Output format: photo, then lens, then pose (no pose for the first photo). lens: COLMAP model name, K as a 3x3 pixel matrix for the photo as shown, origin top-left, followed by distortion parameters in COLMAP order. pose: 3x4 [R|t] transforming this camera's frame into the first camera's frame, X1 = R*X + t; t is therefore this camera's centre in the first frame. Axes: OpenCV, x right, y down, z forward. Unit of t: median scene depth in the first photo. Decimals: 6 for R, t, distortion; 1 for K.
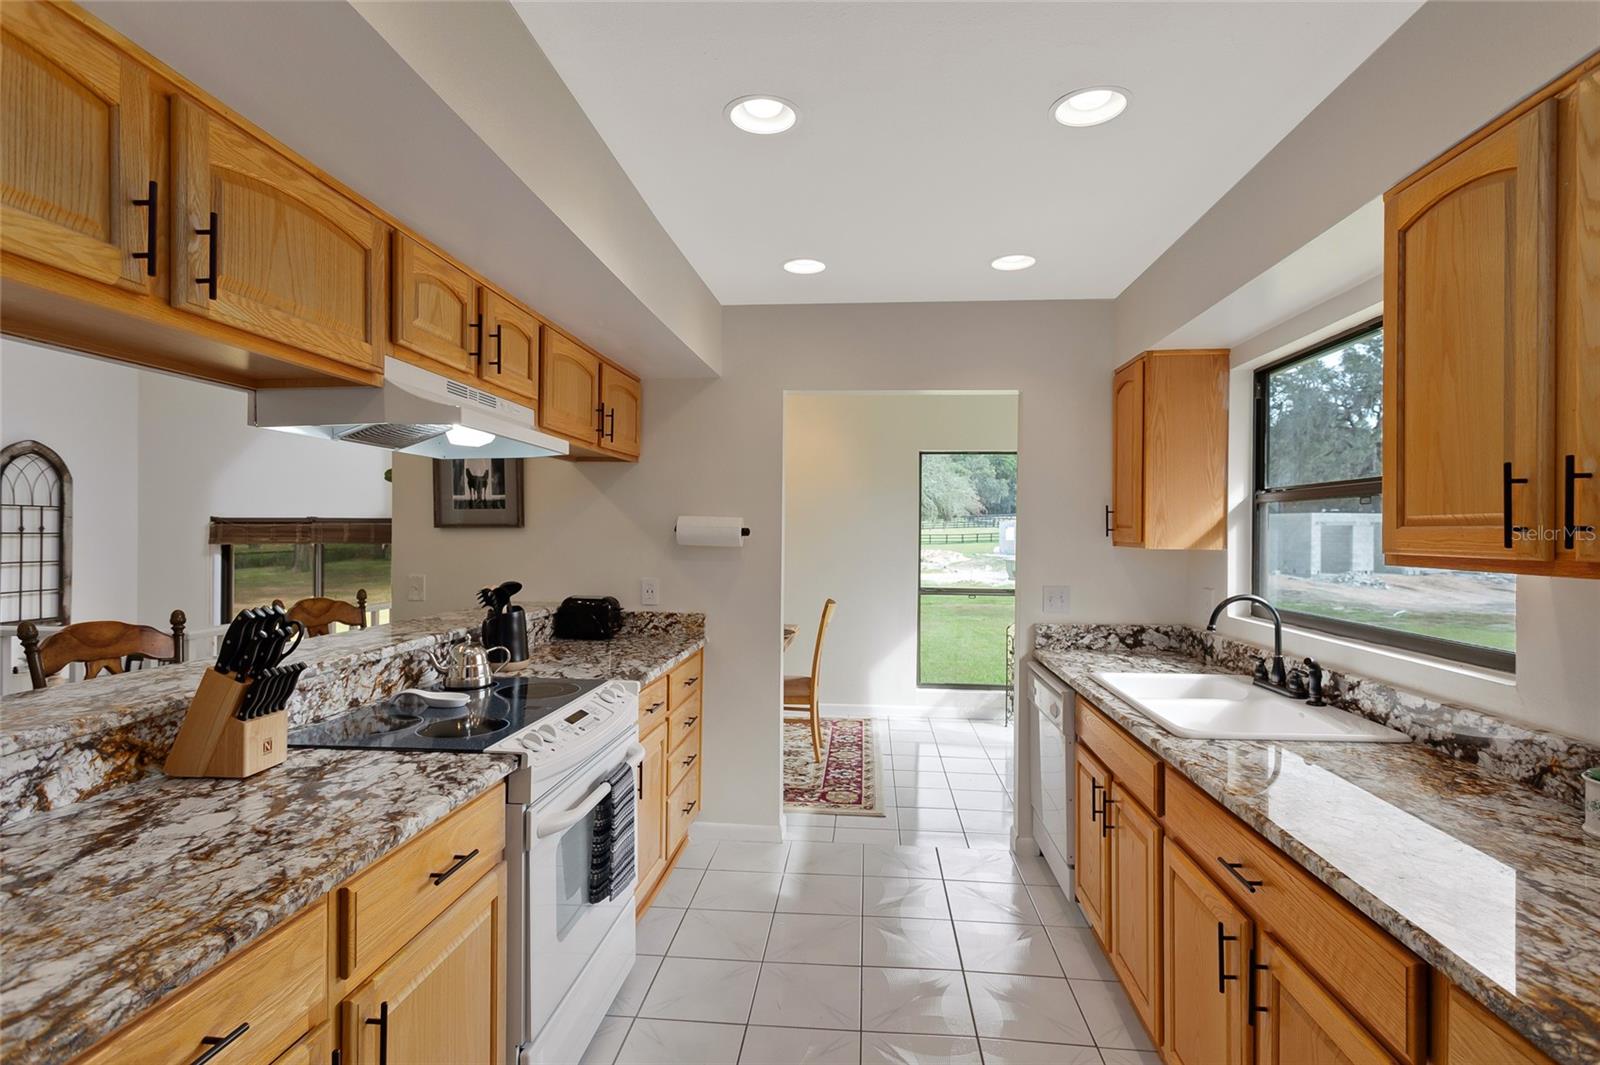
lens RADIAL K [[764.4, 0, 800.5], [0, 764.4, 534.6], [0, 0, 1]] dist [-0.003805, 0.002463]
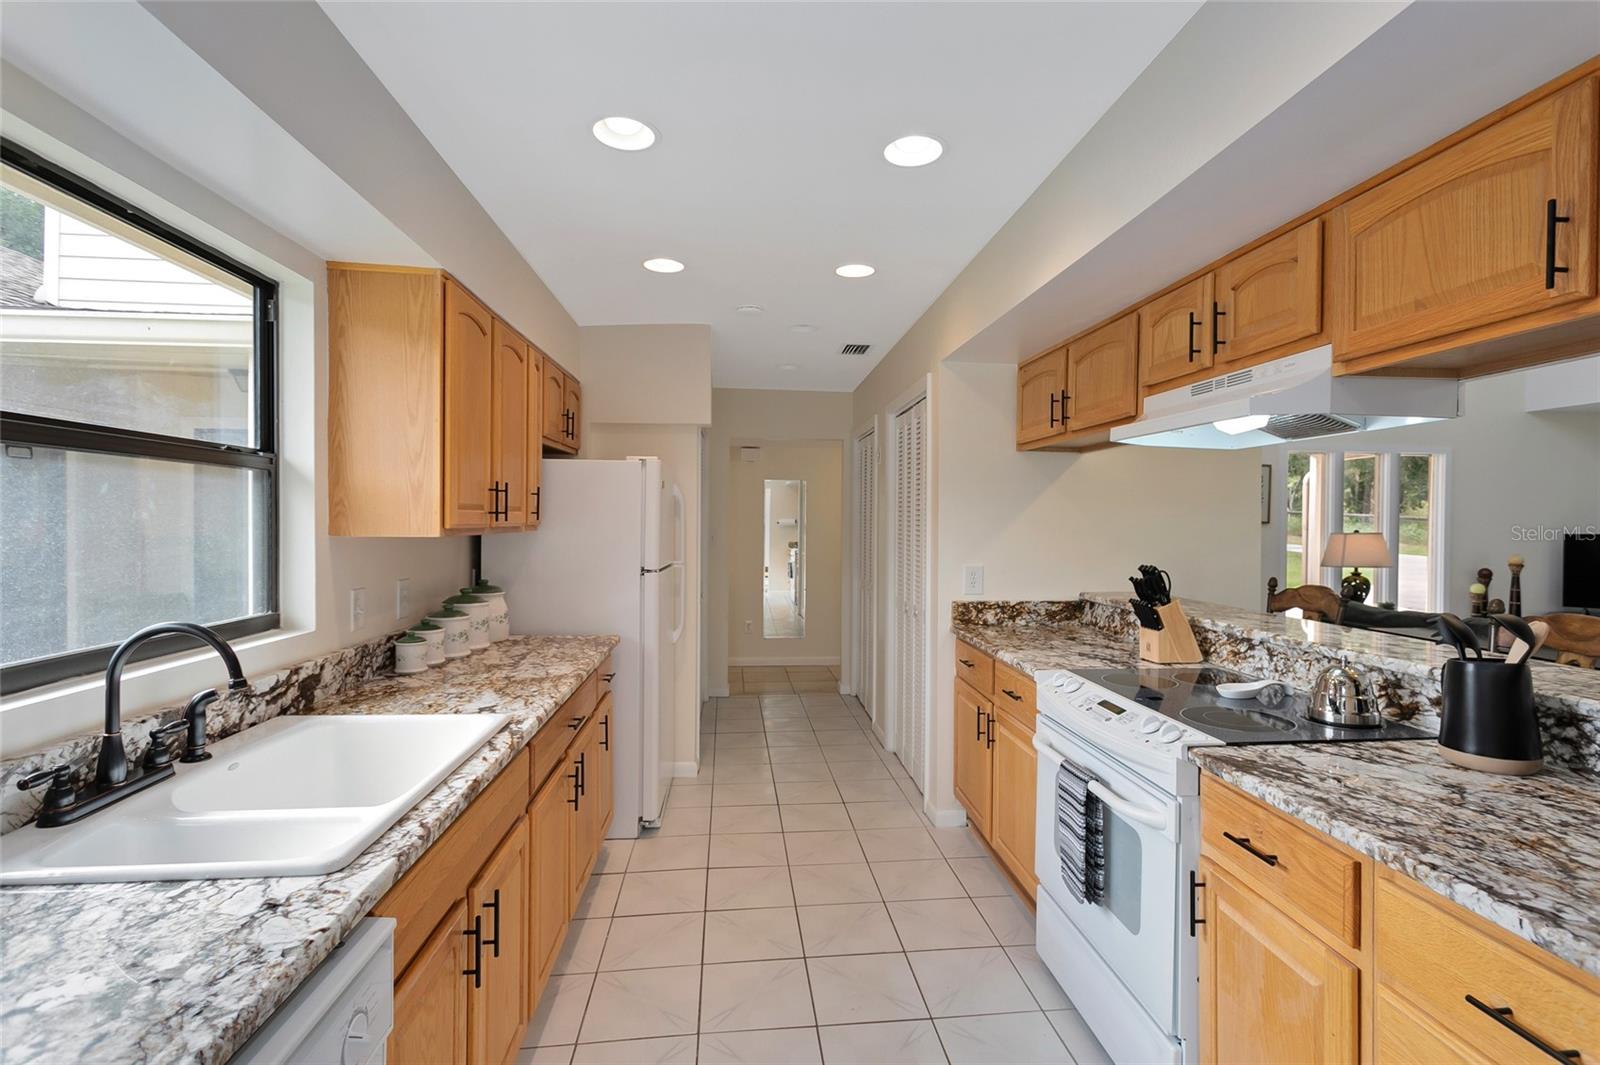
lens RADIAL K [[764.4, 0, 803.2], [0, 764.4, 526.5], [0, 0, 1]] dist [-0.003805, 0.002463]
pose [[-0.981848, -0.002597, -0.189651, 0.312742], [-0.004130, 0.999962, 0.007685, 0.014701], [0.189624, 0.008329, -0.981821, 1.925324]]
